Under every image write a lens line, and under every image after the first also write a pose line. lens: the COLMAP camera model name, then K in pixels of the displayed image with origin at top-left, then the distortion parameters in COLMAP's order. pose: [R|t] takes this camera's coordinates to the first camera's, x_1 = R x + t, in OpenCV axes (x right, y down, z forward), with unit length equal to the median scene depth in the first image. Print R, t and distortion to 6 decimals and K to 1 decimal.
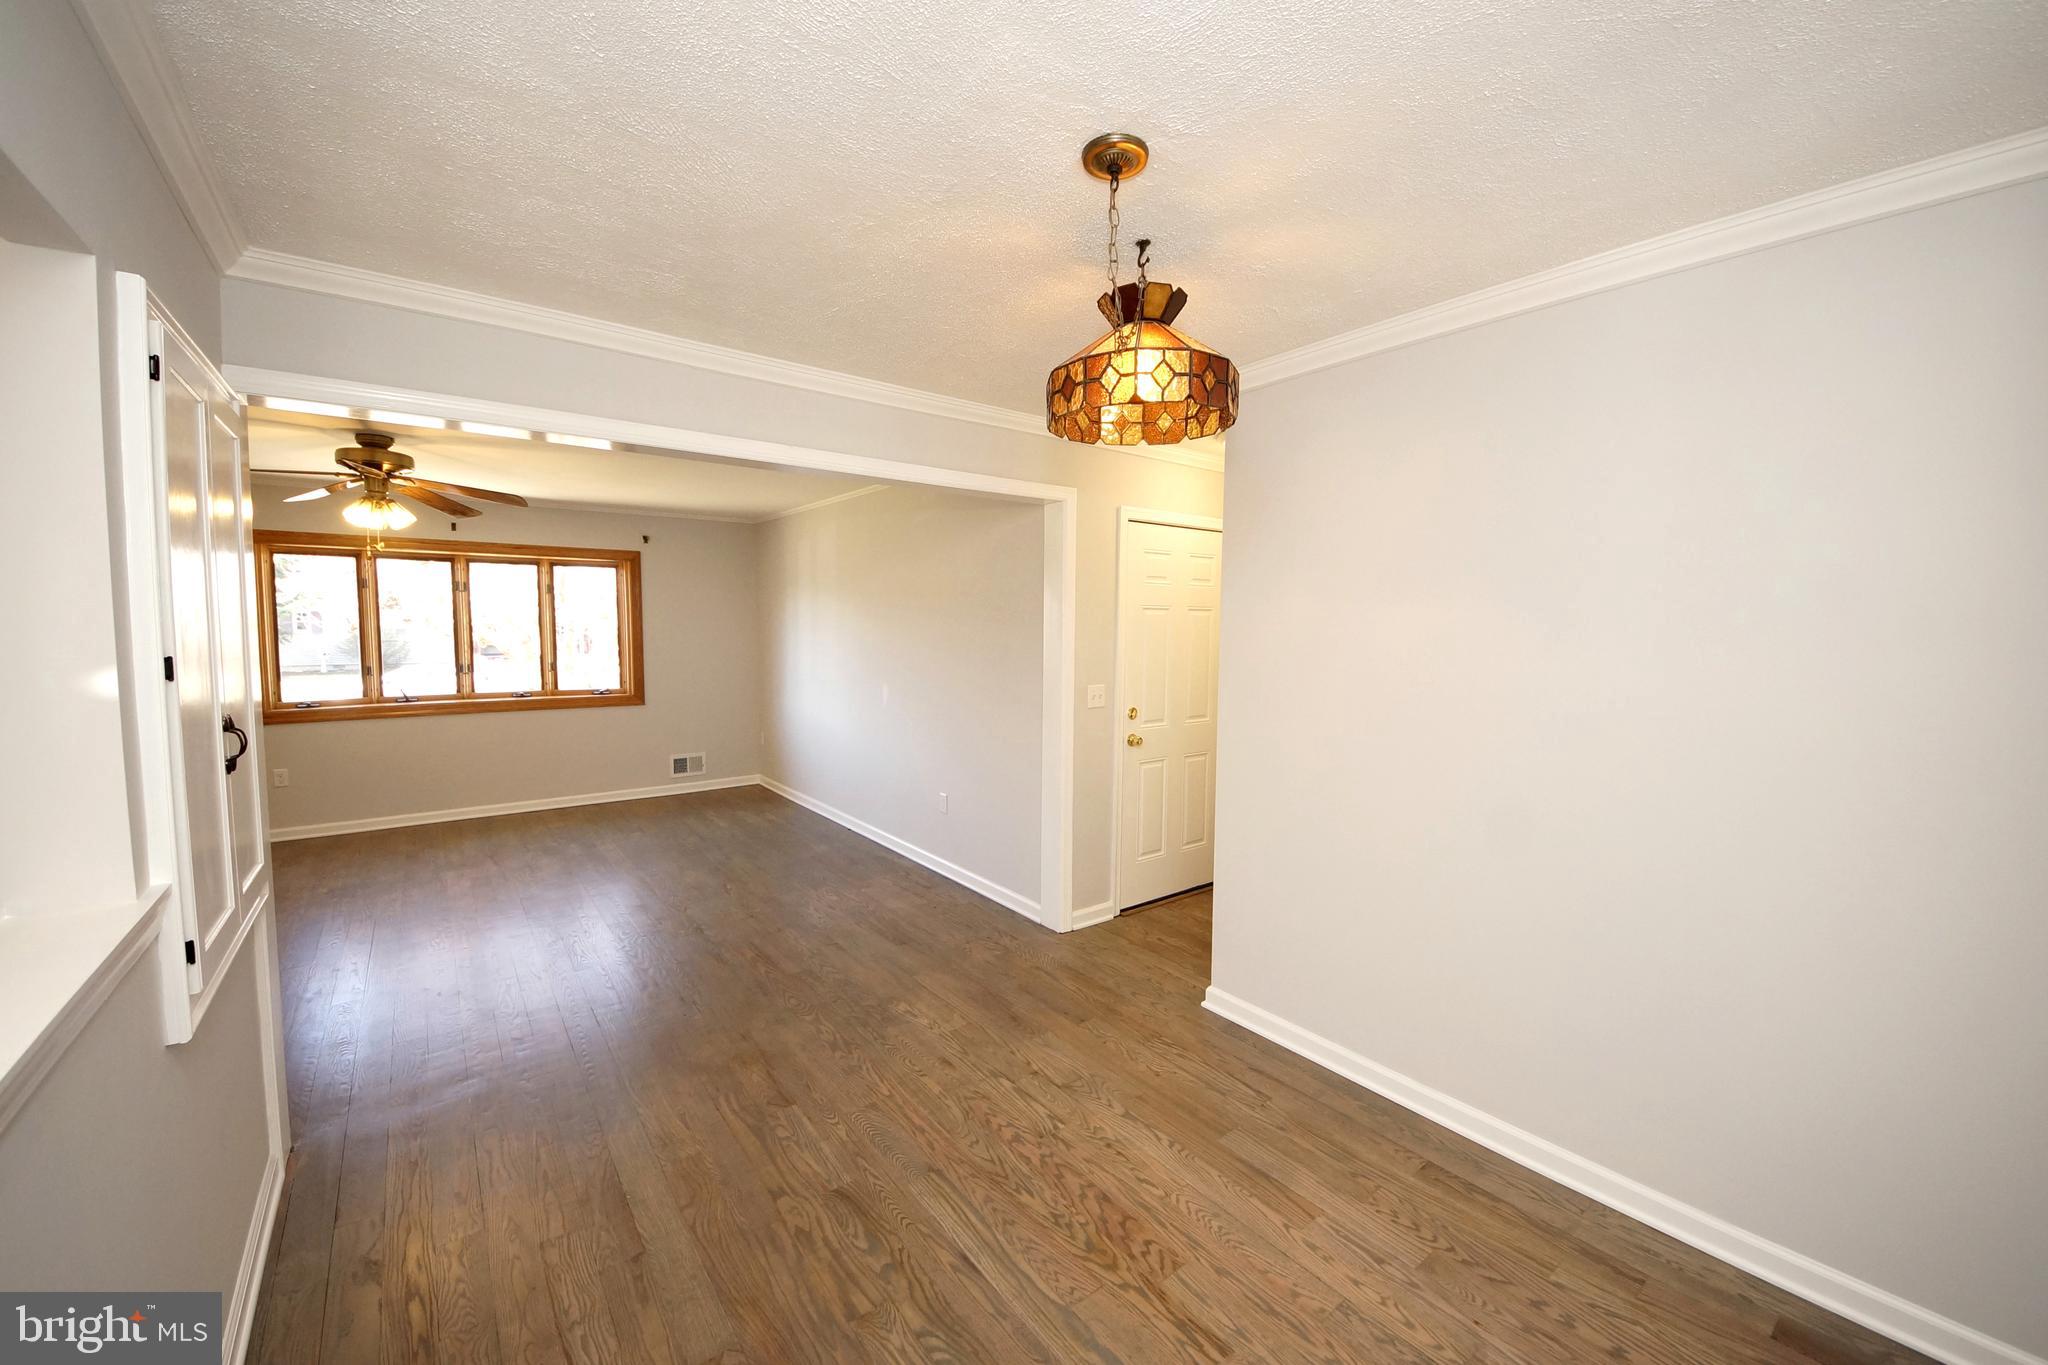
lens RADIAL K [[776.1, 0, 1024.7], [0, 776.1, 677.5], [0, 0, 1]] dist [0.046653, -0.035079]
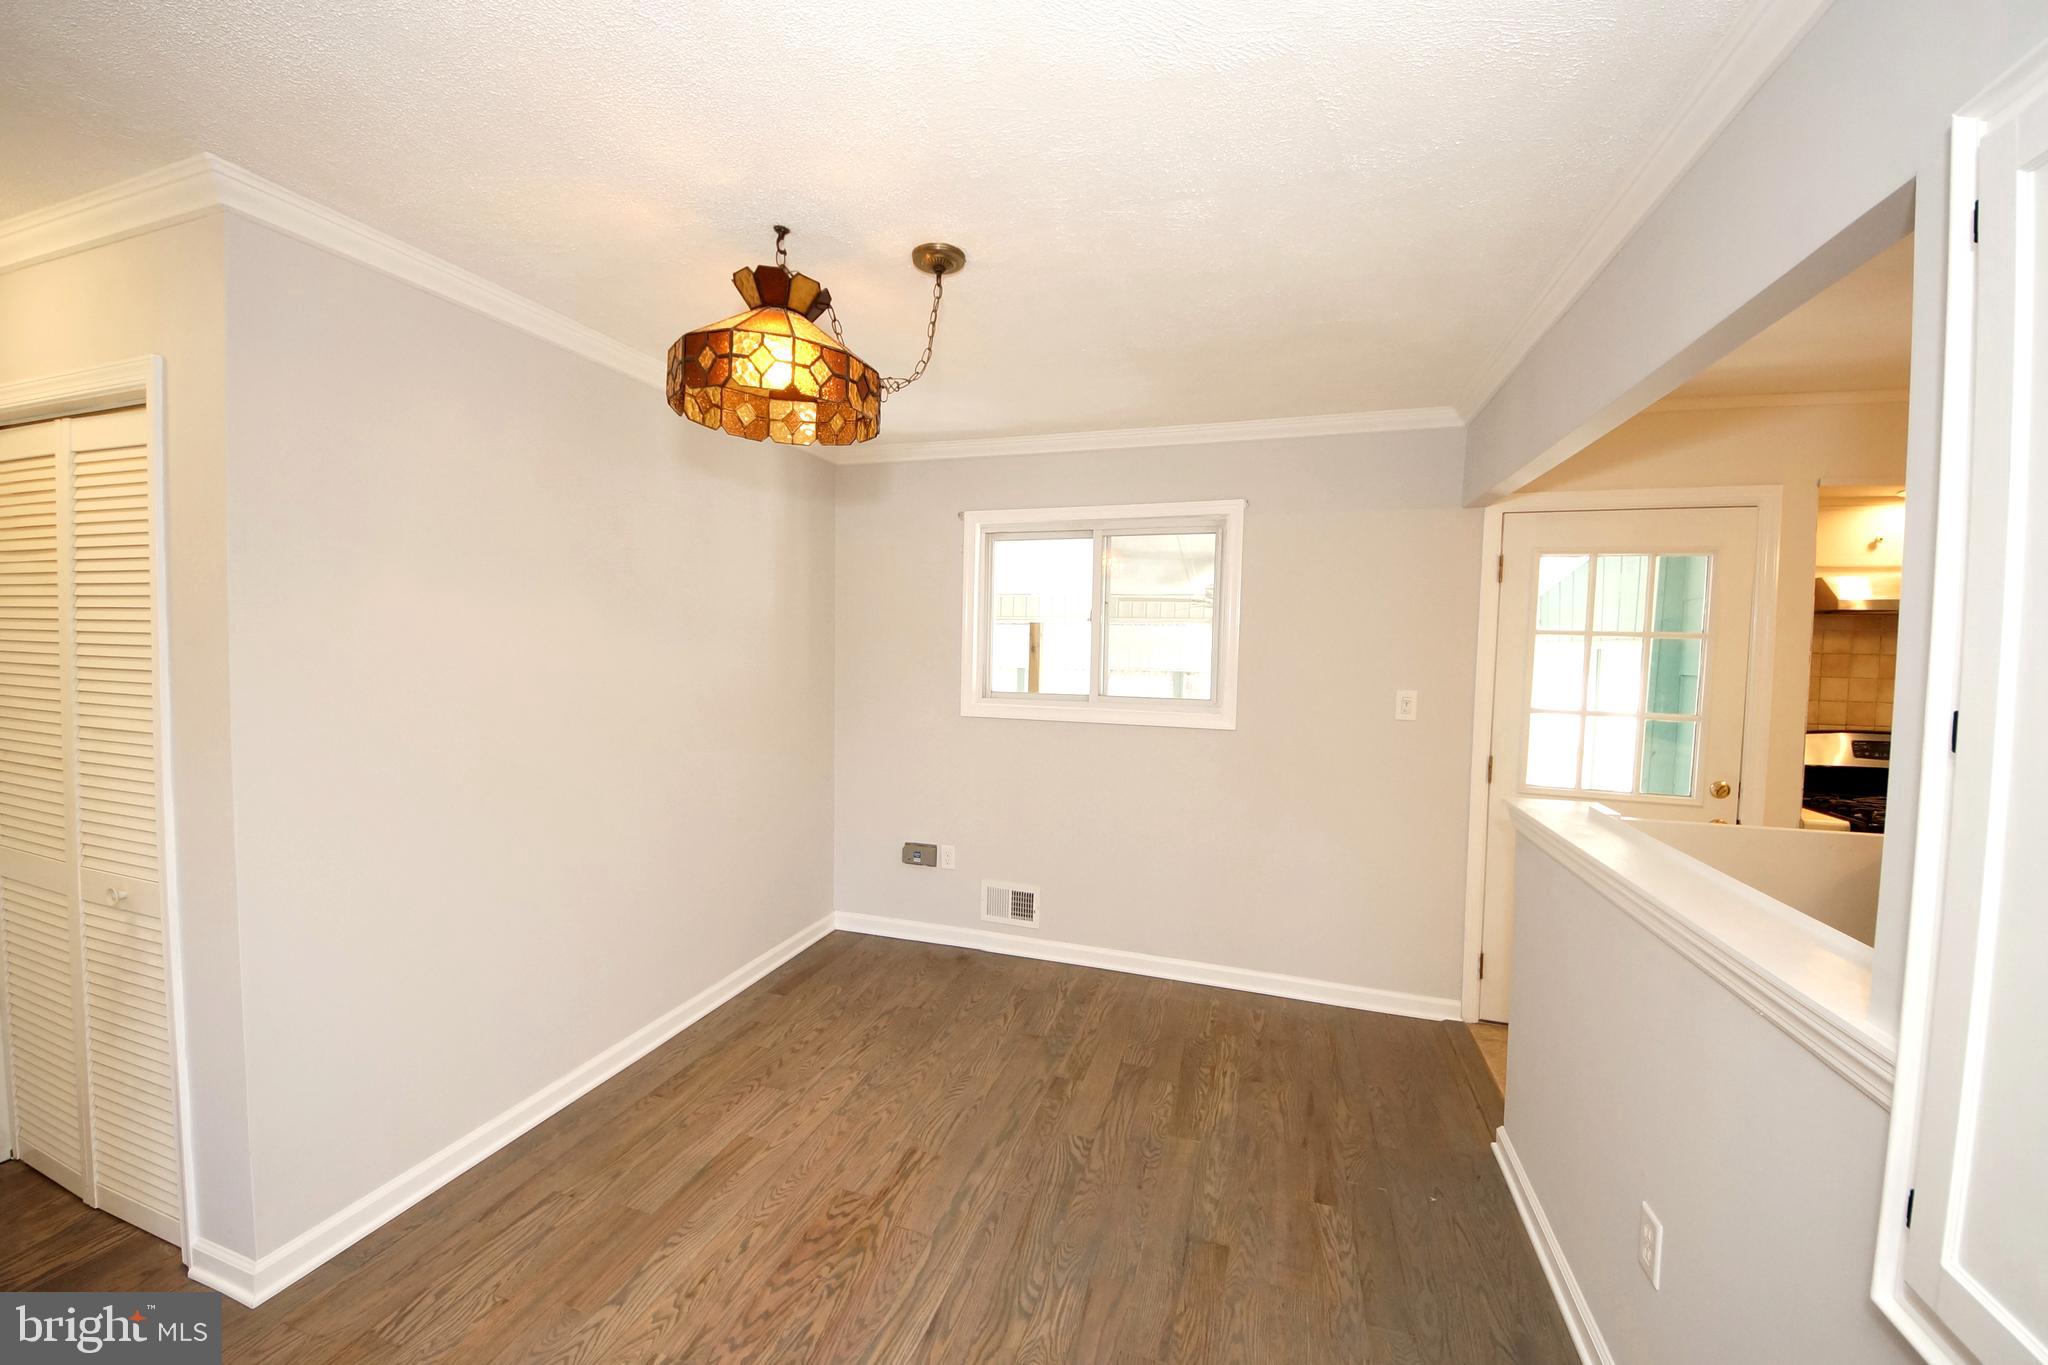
lens RADIAL K [[776.1, 0, 1024.7], [0, 776.1, 677.5], [0, 0, 1]] dist [0.046653, -0.035079]
pose [[-0.572628, -0.053720, 0.818053, -0.664081], [0.032692, 0.995561, 0.088261, -0.071076], [-0.819163, 0.077284, -0.568330, 1.081329]]
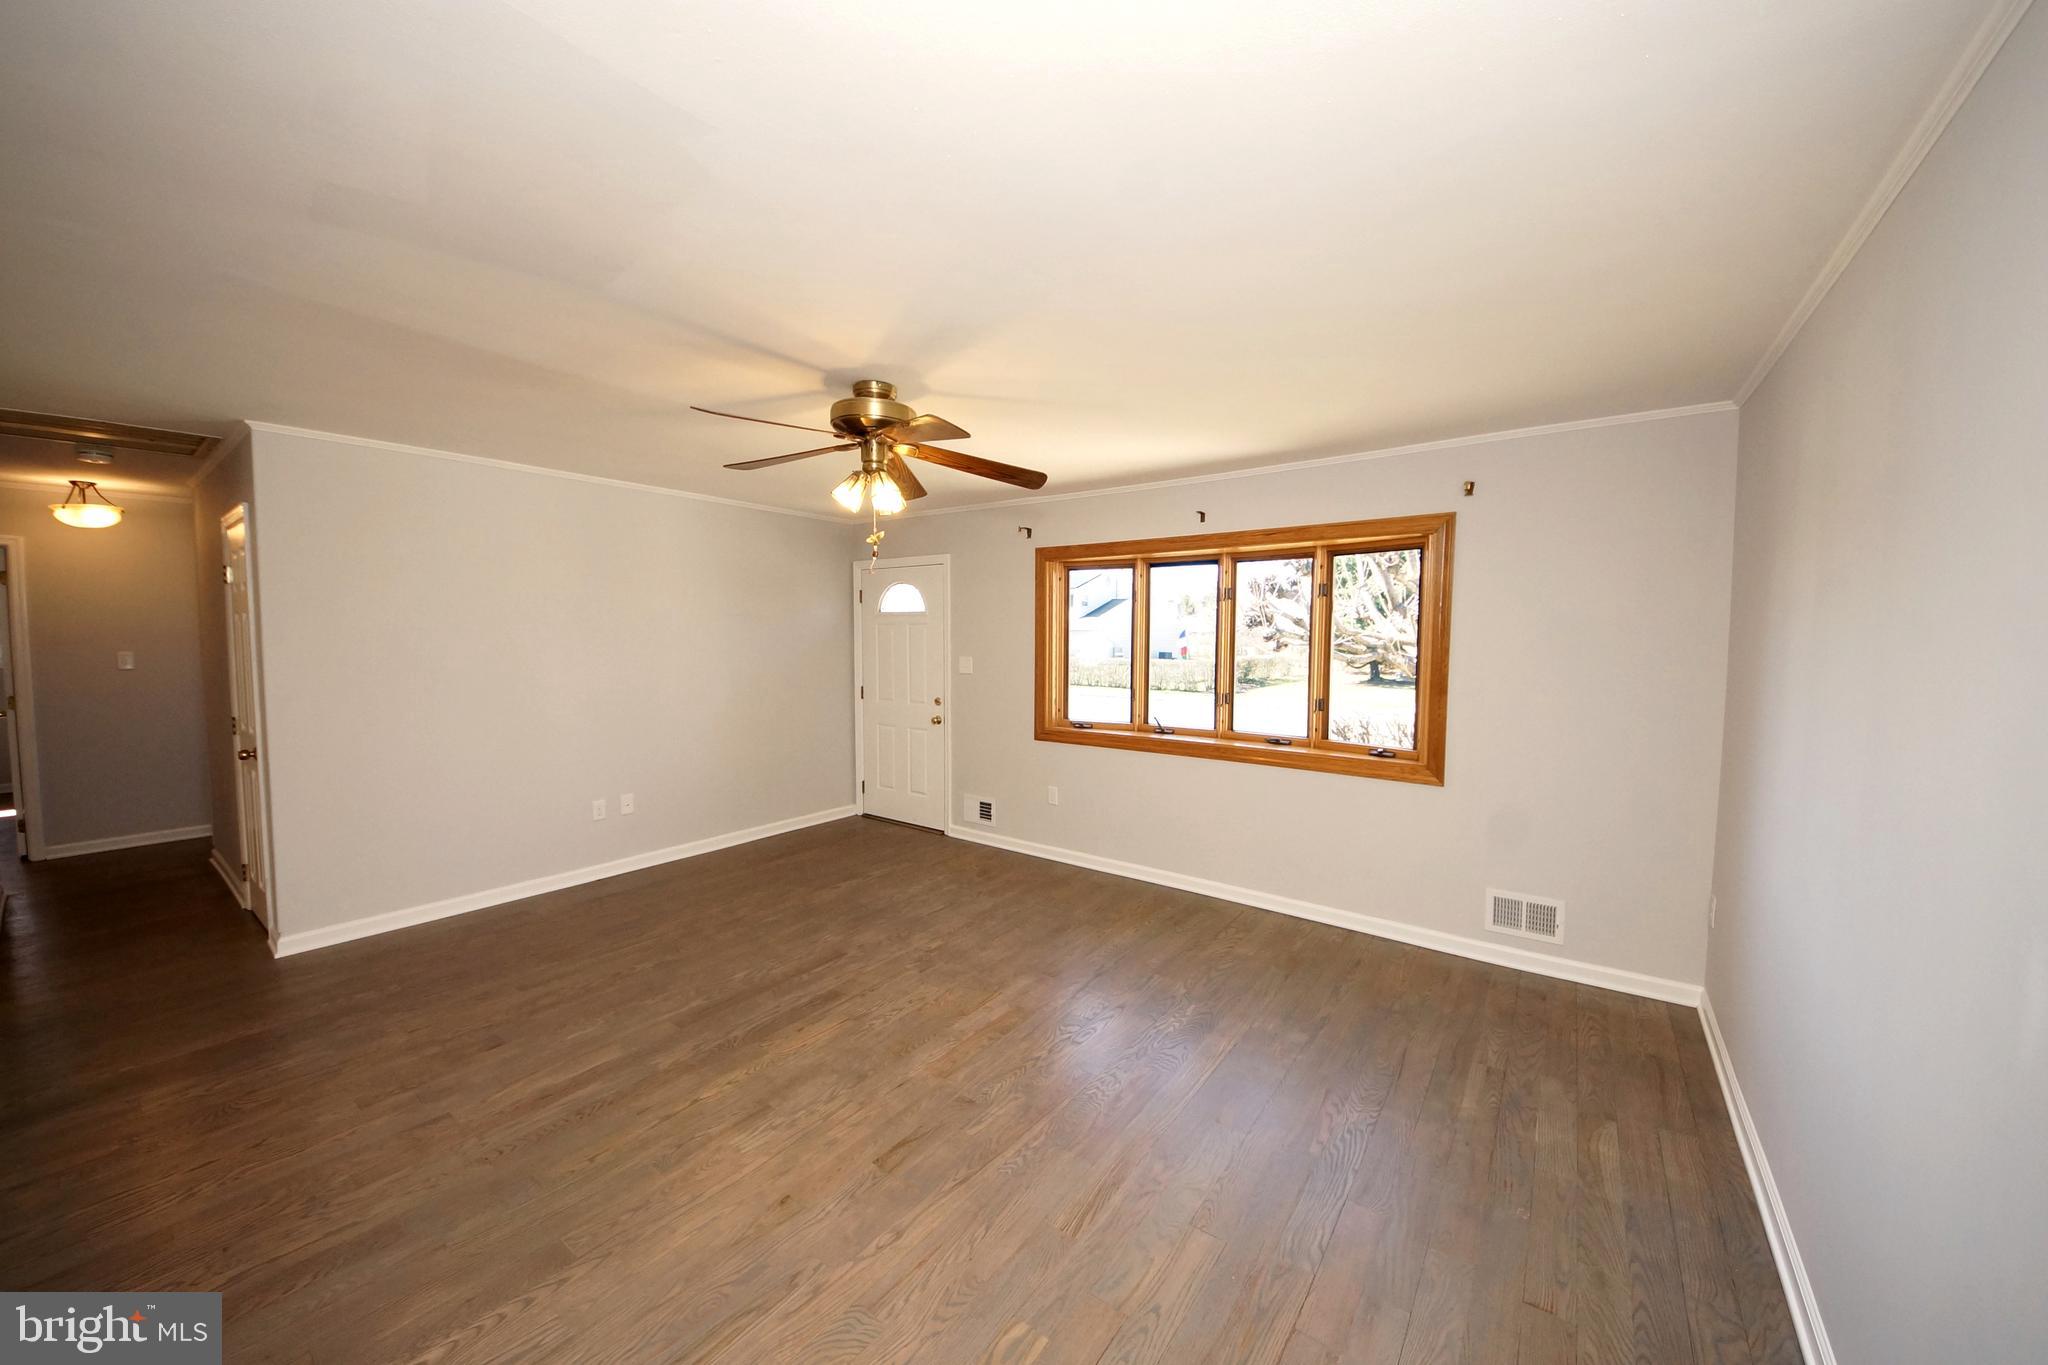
lens RADIAL K [[722.9, 0, 1024.8], [0, 722.9, 680.6], [0, 0, 1]] dist [0.033891, -0.026743]
pose [[0.277478, 0.054478, -0.959186, -0.195348], [-0.068935, 0.996947, 0.036681, -0.109439], [0.958256, 0.055944, 0.280386, 1.567905]]
